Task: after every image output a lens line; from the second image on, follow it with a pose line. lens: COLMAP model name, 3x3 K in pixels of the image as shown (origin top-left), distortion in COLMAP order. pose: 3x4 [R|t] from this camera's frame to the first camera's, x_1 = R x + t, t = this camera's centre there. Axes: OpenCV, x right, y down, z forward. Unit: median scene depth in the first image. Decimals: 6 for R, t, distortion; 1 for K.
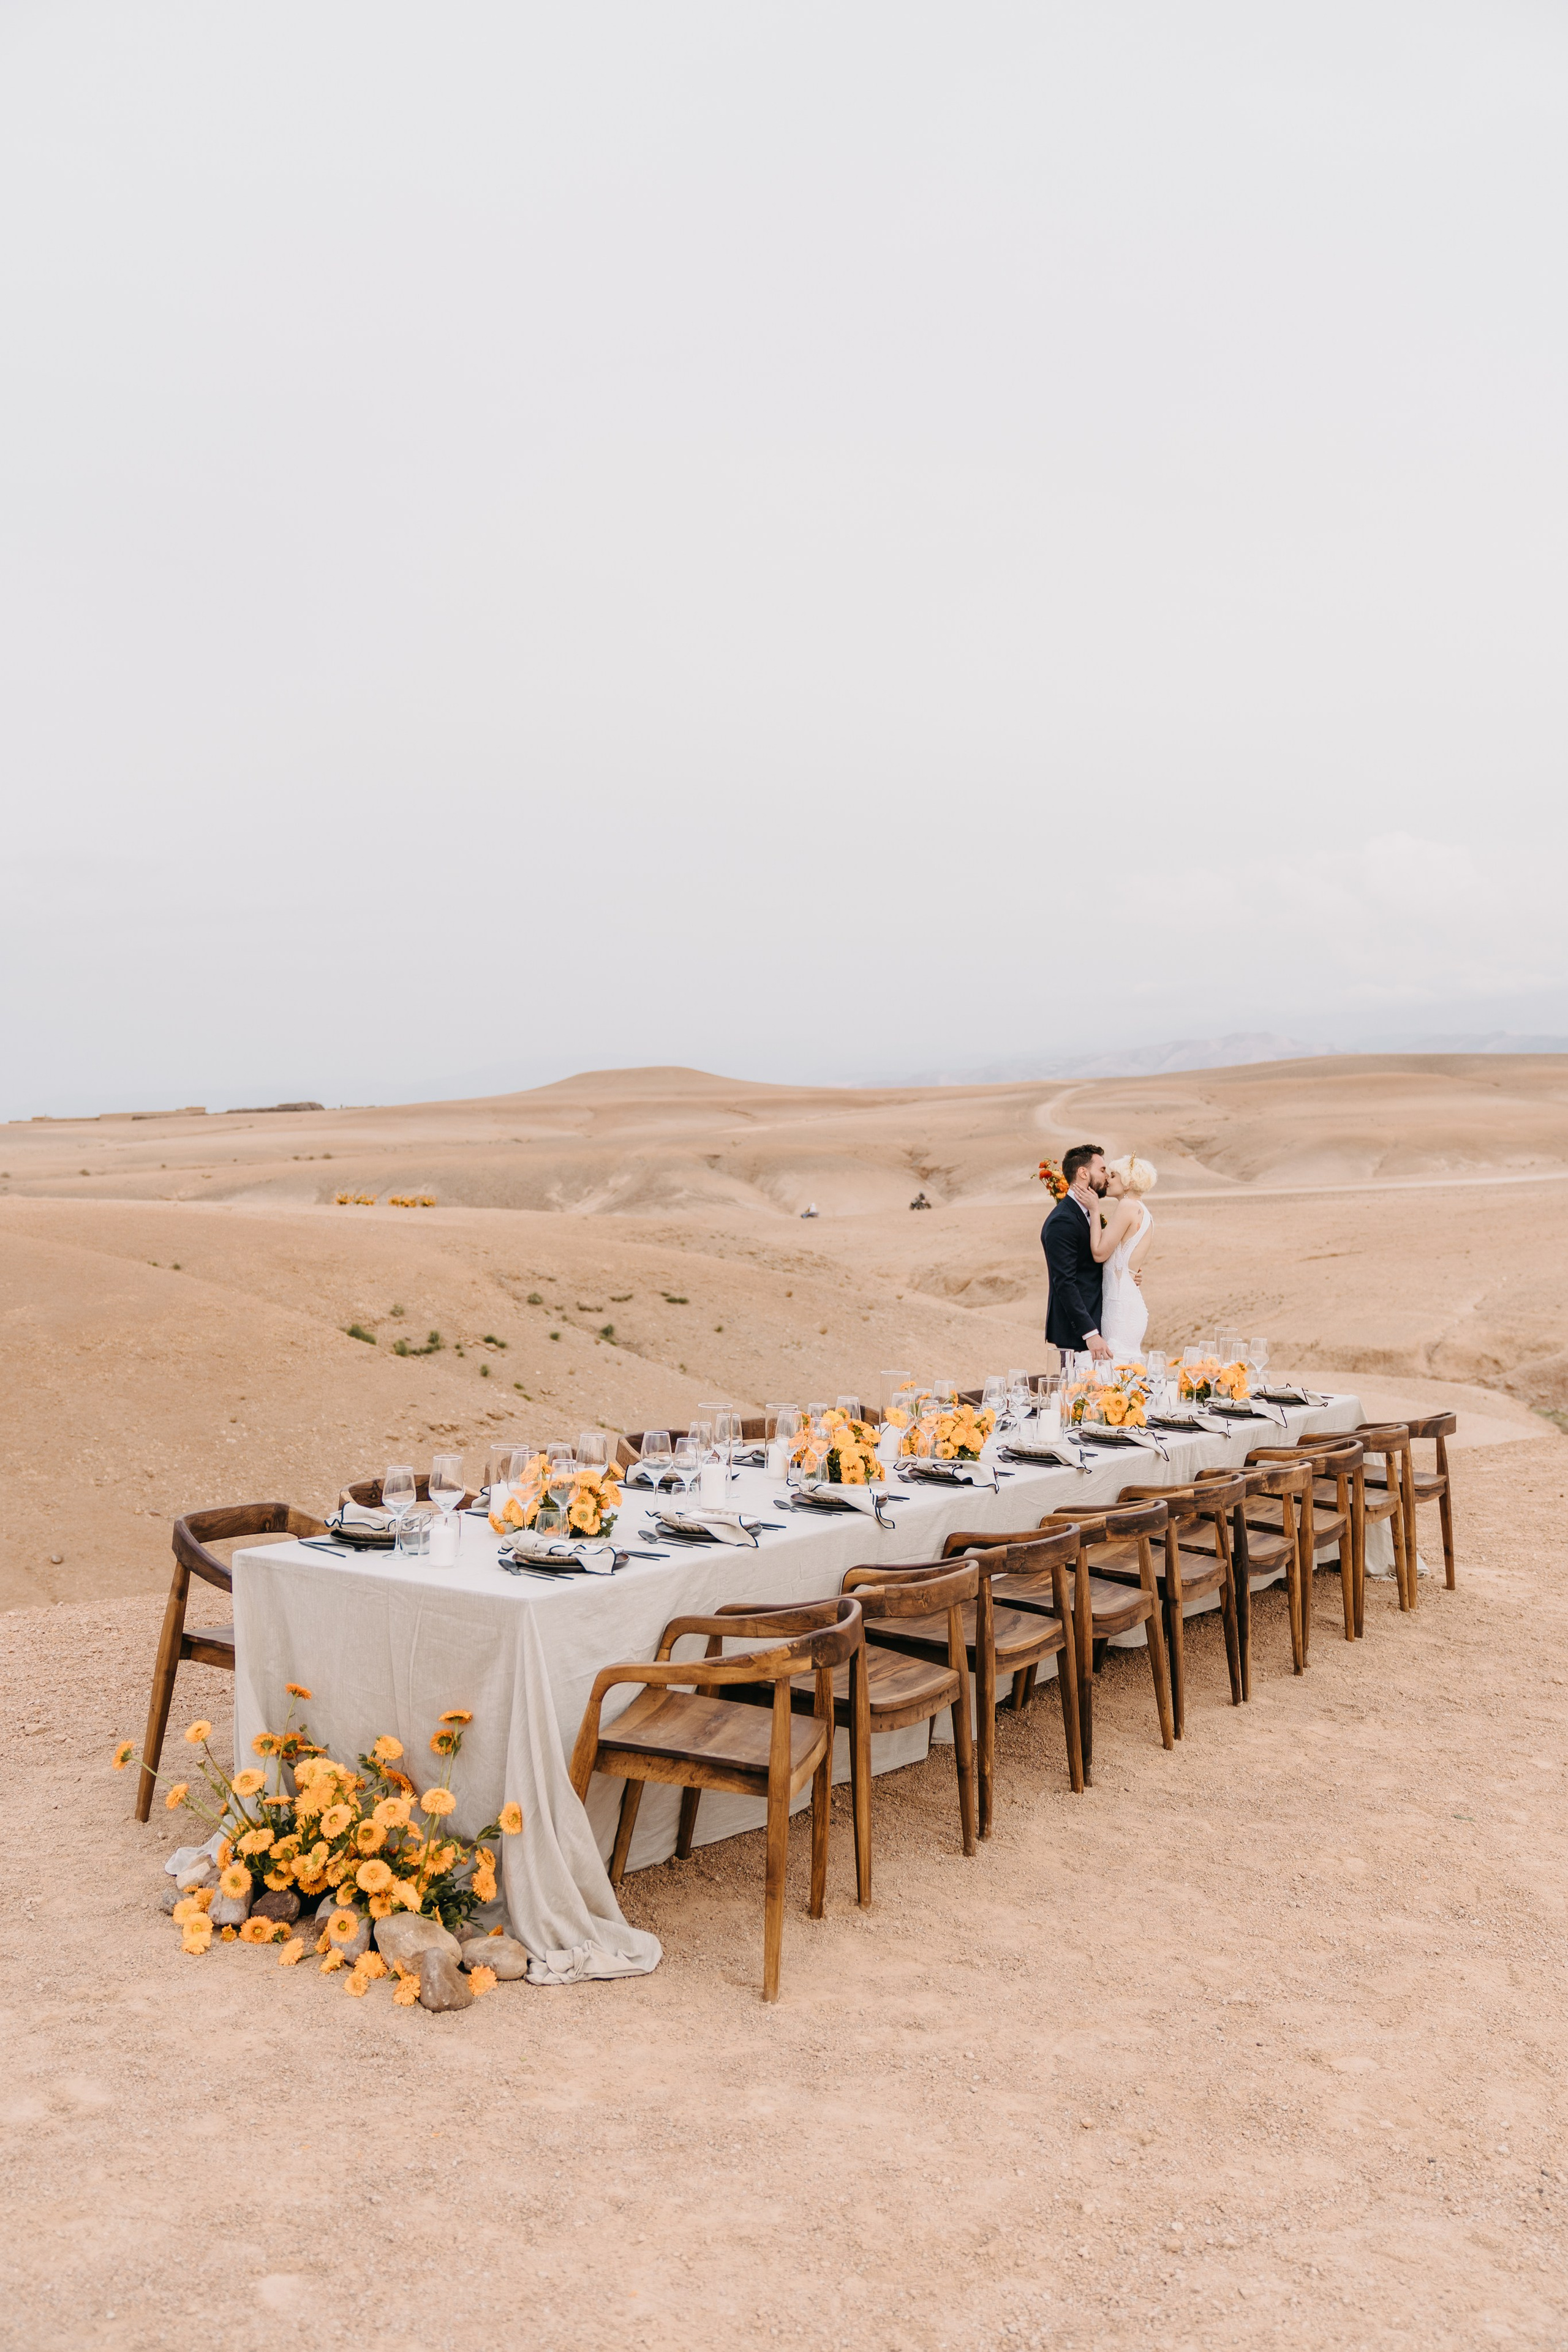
lens RADIAL K [[2140.0, 0, 777.5], [0, 2140.0, 1179.2], [0, 0, 1]] dist [-0.007179, -0.004066]
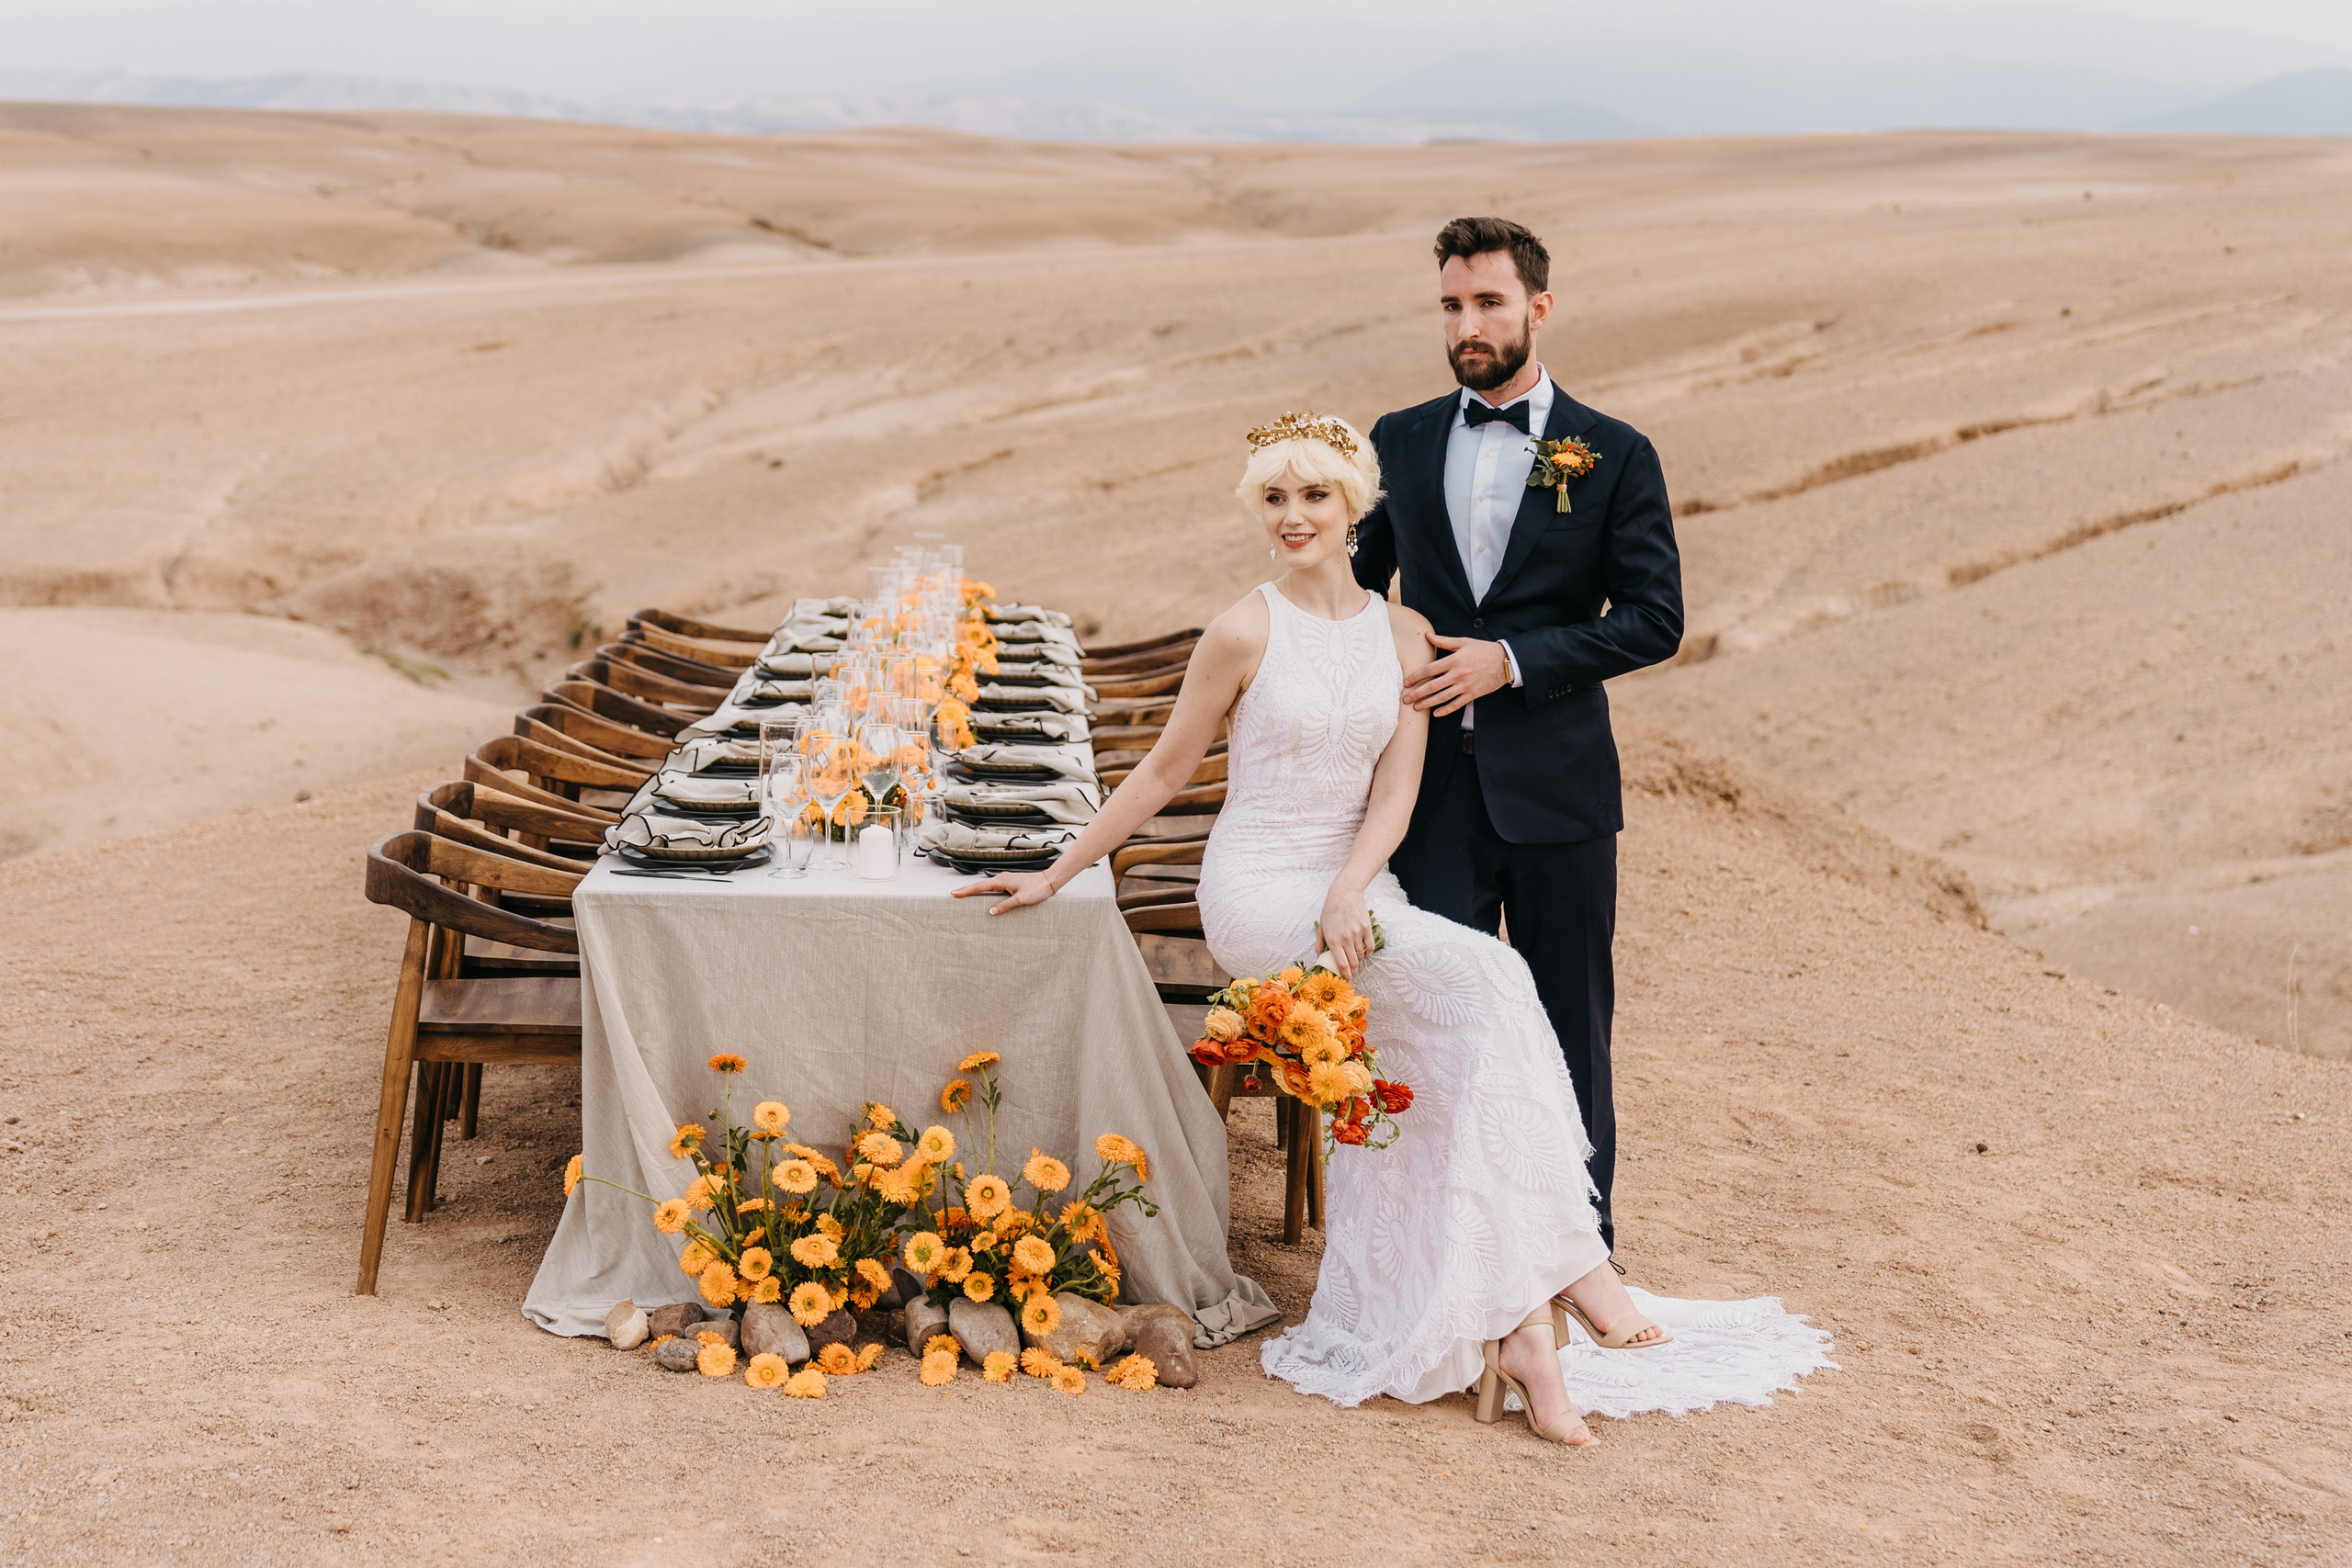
lens RADIAL K [[3294.8, 0, 1193.6], [0, 3294.8, 743.4], [0, 0, 1]] dist [0.011667, 0.046822]
pose [[0.806199, -0.074752, 0.586903, -0.123545], [-0.003792, 0.991313, 0.131469, -0.003199], [-0.591632, -0.108215, 0.798912, 0.002035]]
